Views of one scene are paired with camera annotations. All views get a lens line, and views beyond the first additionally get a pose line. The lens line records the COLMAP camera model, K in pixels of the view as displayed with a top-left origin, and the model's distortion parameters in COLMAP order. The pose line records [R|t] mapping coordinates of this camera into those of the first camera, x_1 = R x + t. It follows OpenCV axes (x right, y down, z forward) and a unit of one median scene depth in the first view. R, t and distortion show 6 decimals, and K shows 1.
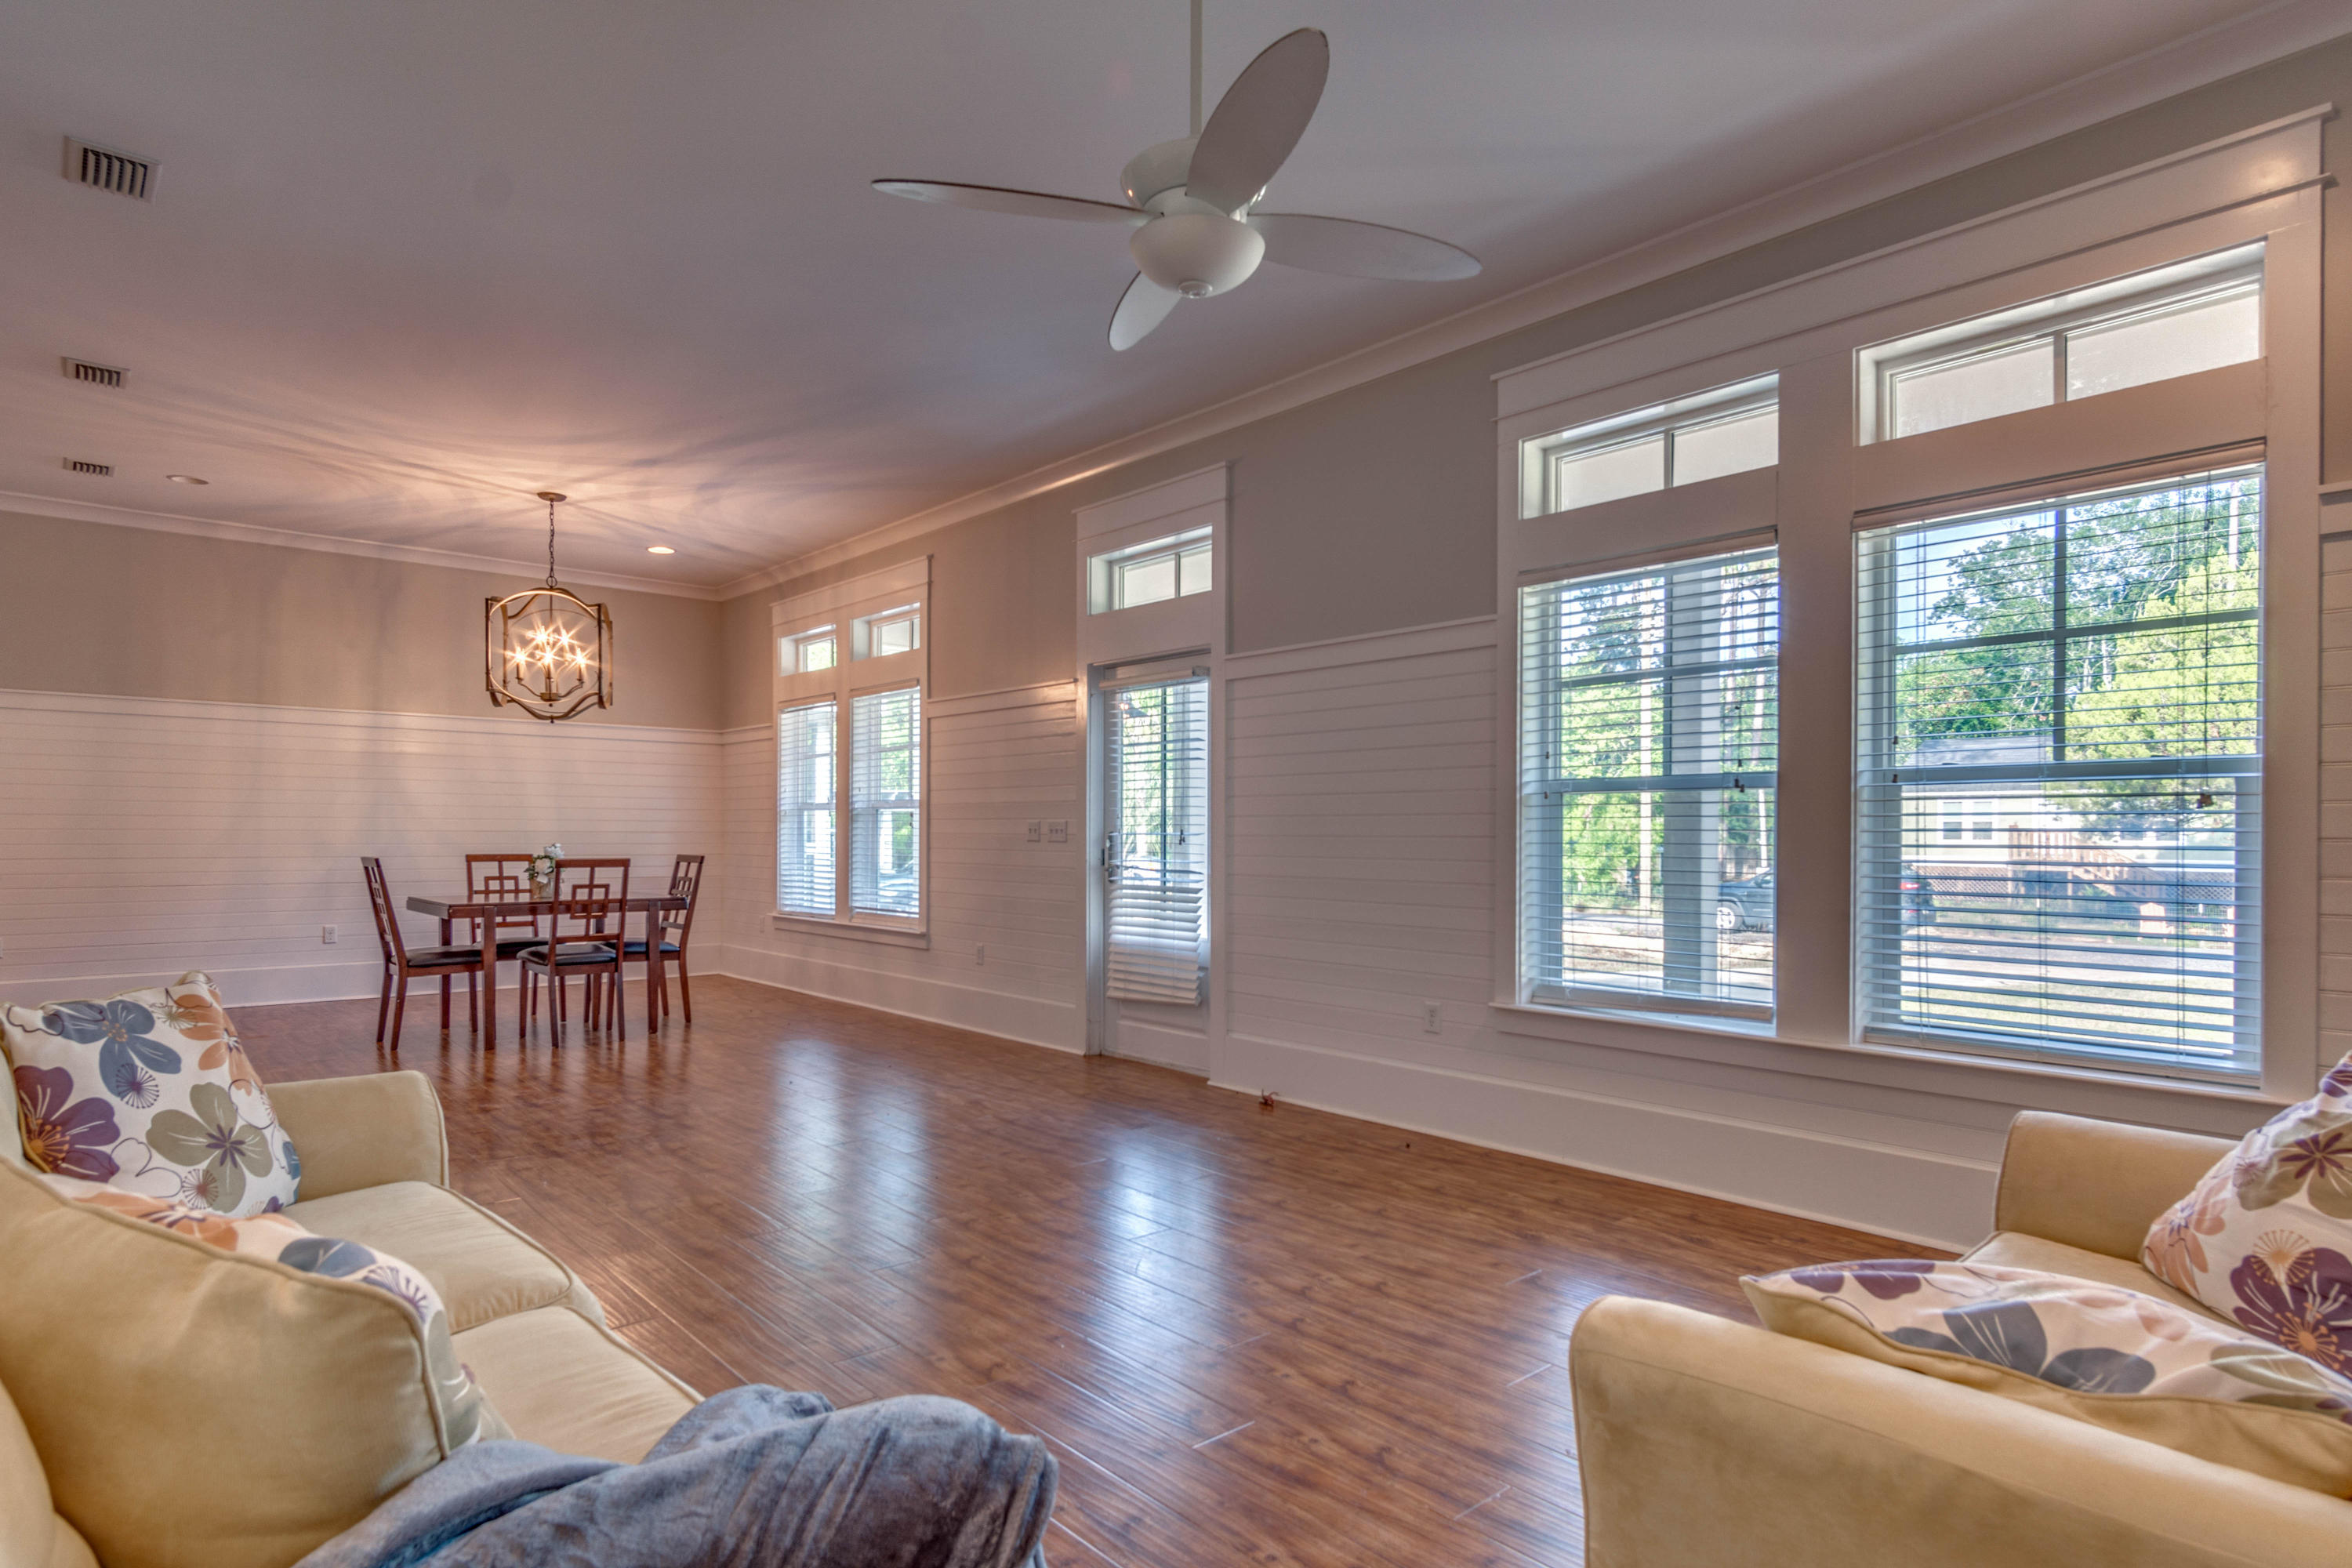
lens RADIAL K [[1253.7, 0, 1163.4], [0, 1253.7, 848.0], [0, 0, 1]] dist [-0.000116, -0.000531]
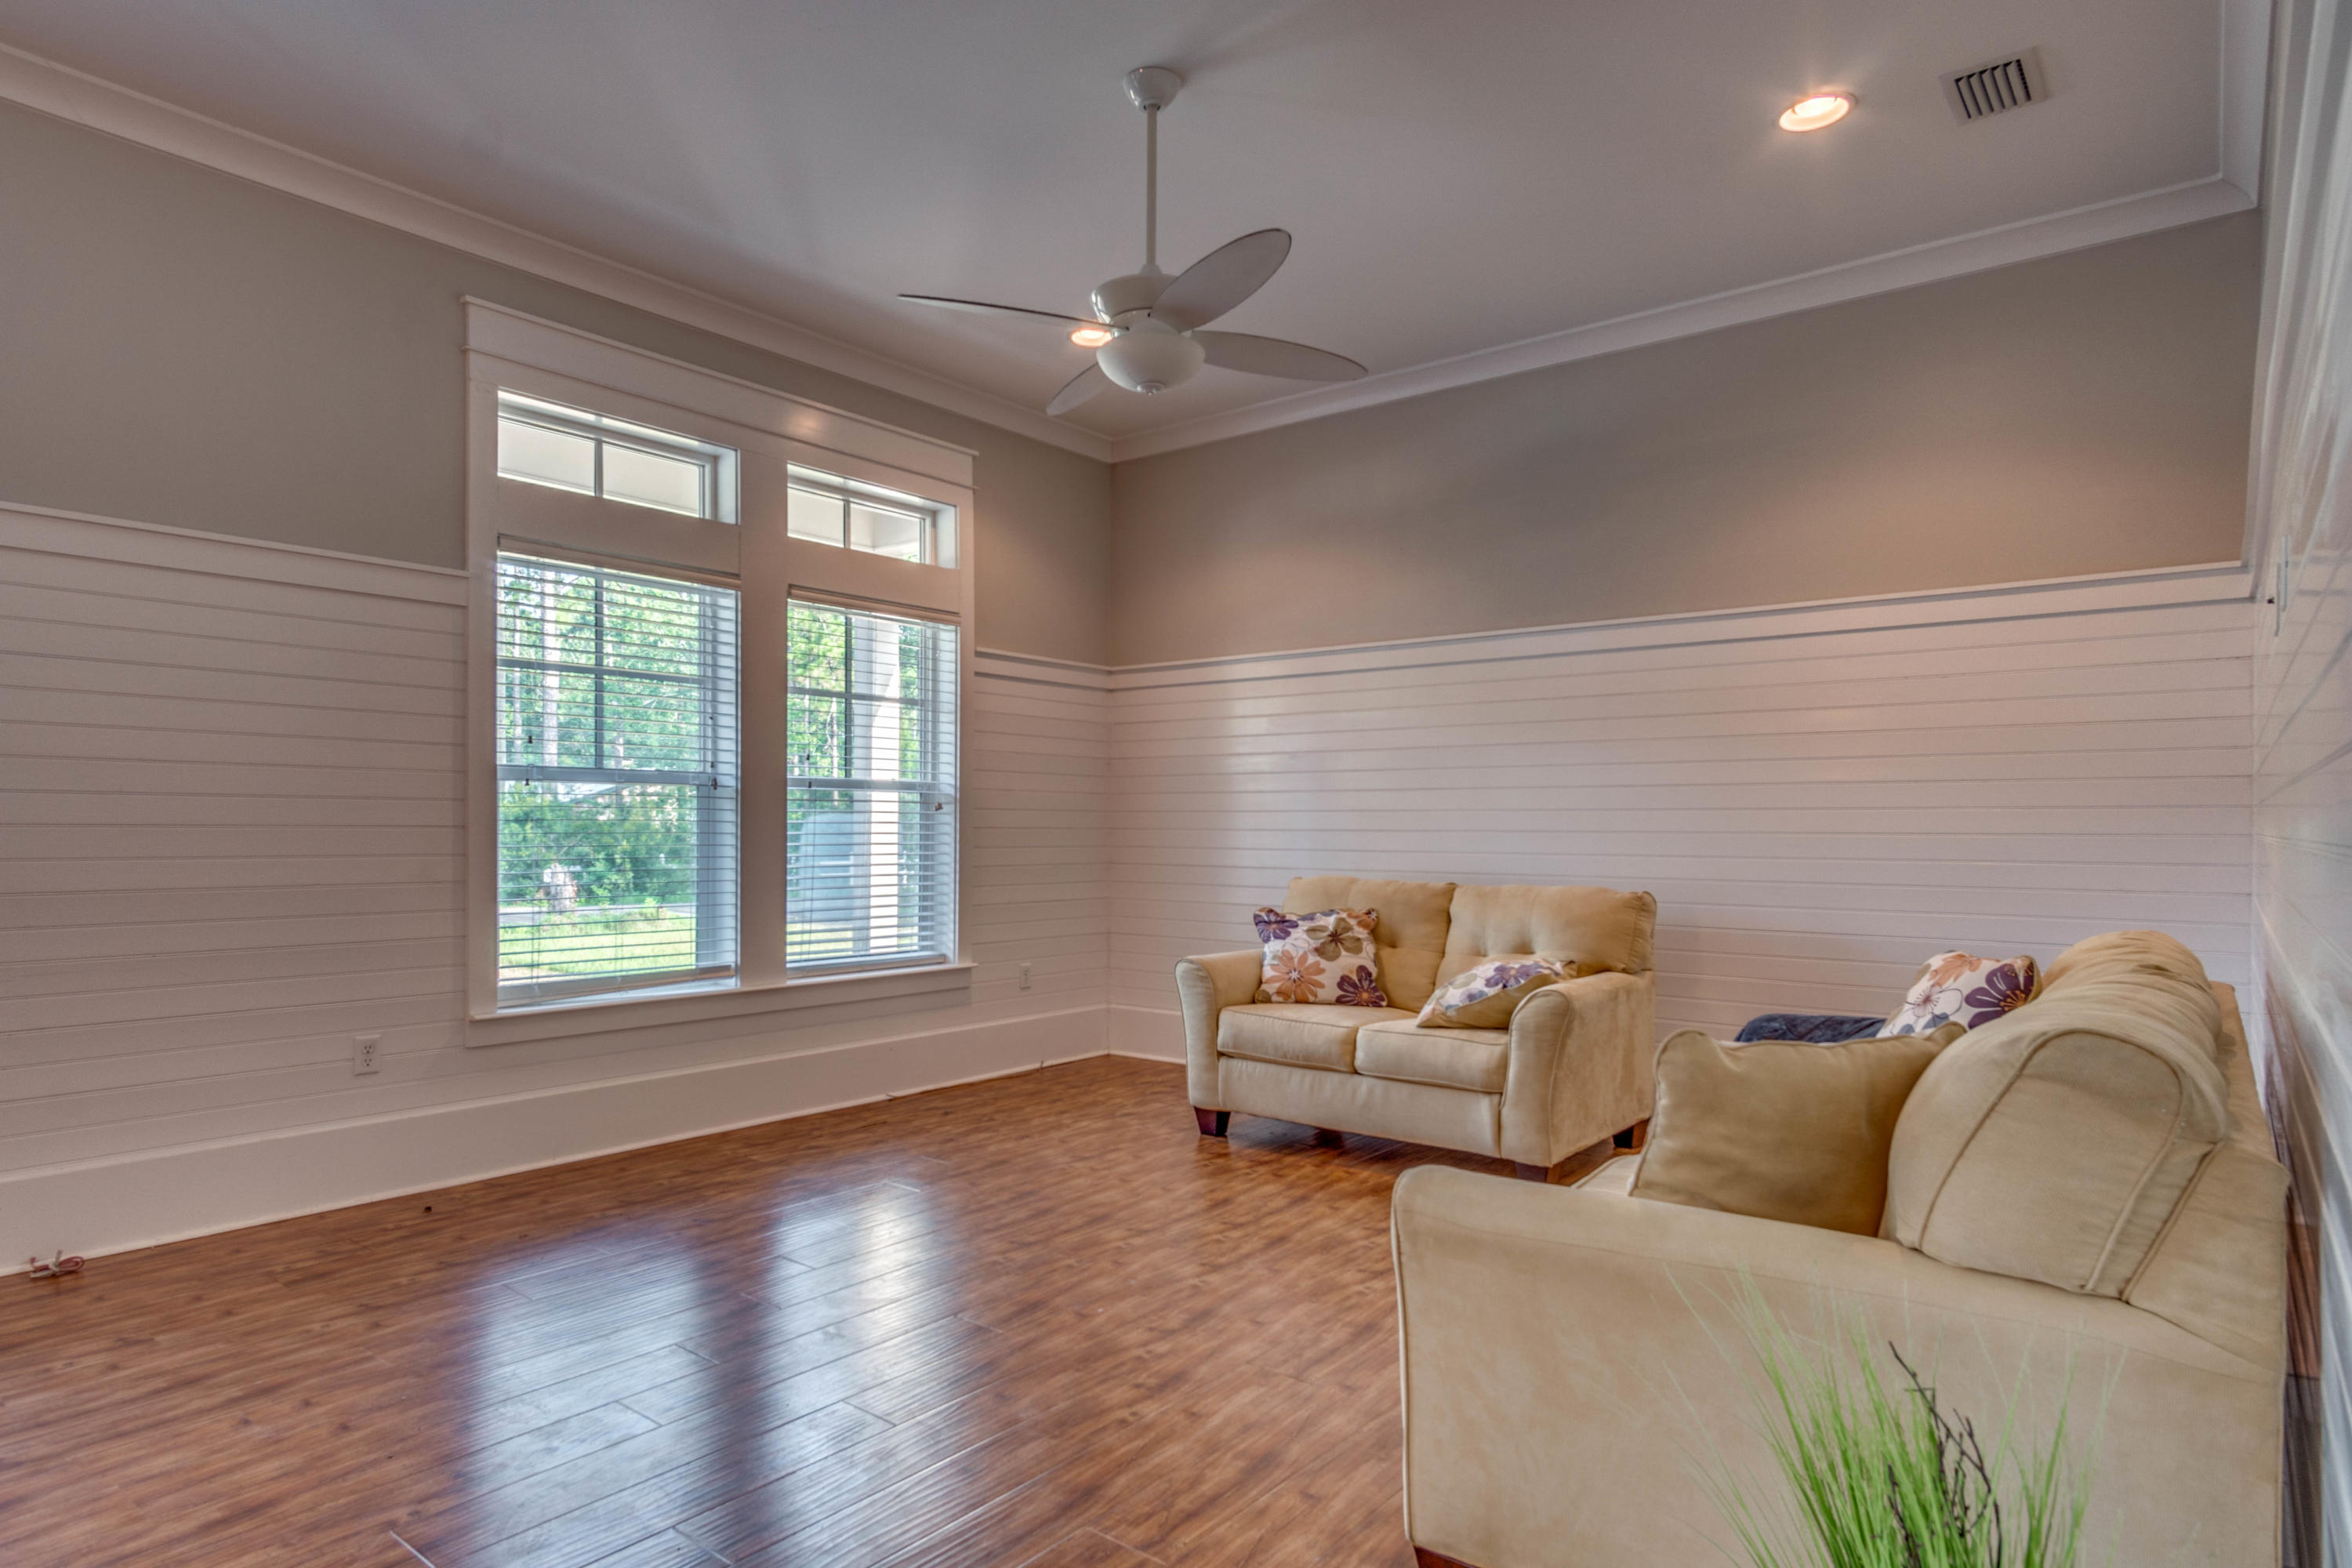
lens RADIAL K [[1280.1, 0, 1121.6], [0, 1280.1, 836.4], [0, 0, 1]] dist [0.008587, 0.001889]
pose [[-0.153142, -0.008205, 0.988170, -0.653894], [0.004089, 0.999952, 0.008936, -0.007338], [-0.988196, 0.005409, -0.153101, 0.651137]]
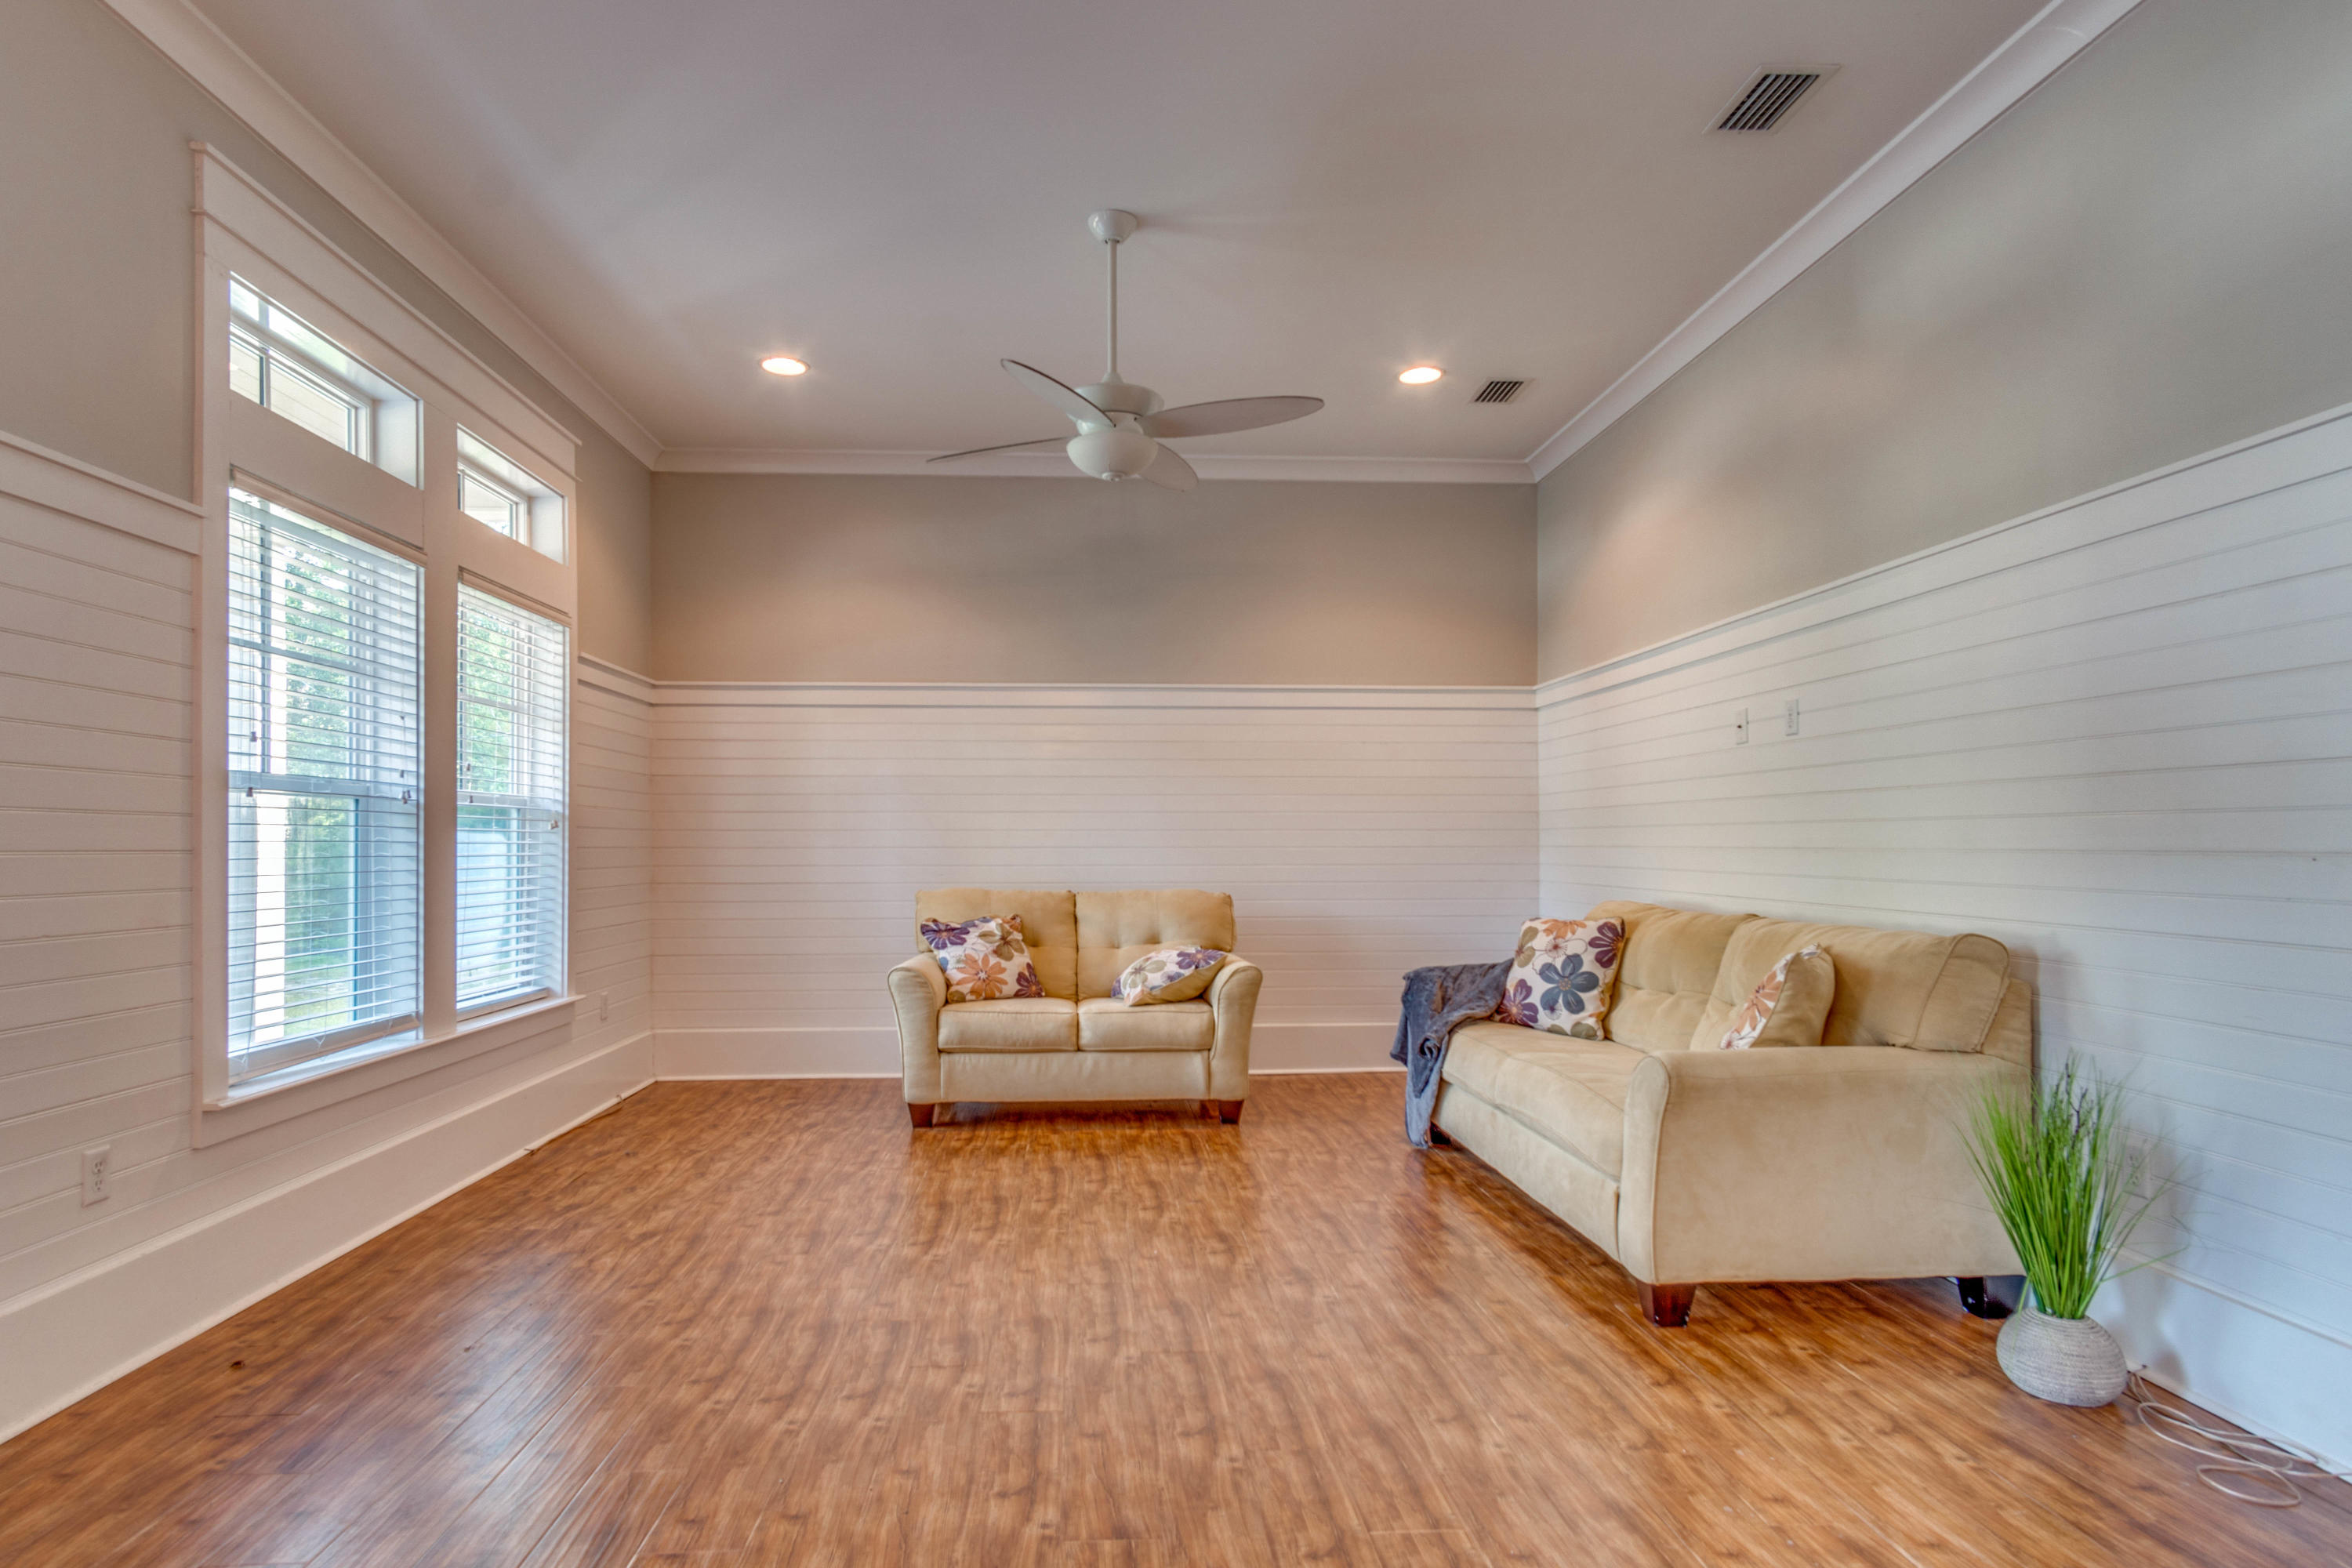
lens RADIAL K [[1234.7, 0, 1106.9], [0, 1234.7, 840.2], [0, 0, 1]] dist [0.000766, 0.001184]
pose [[-0.760990, 0.002833, 0.648757, -0.483295], [0.006759, 0.999971, 0.003562, -0.012579], [-0.648728, 0.007096, -0.760987, 1.121630]]
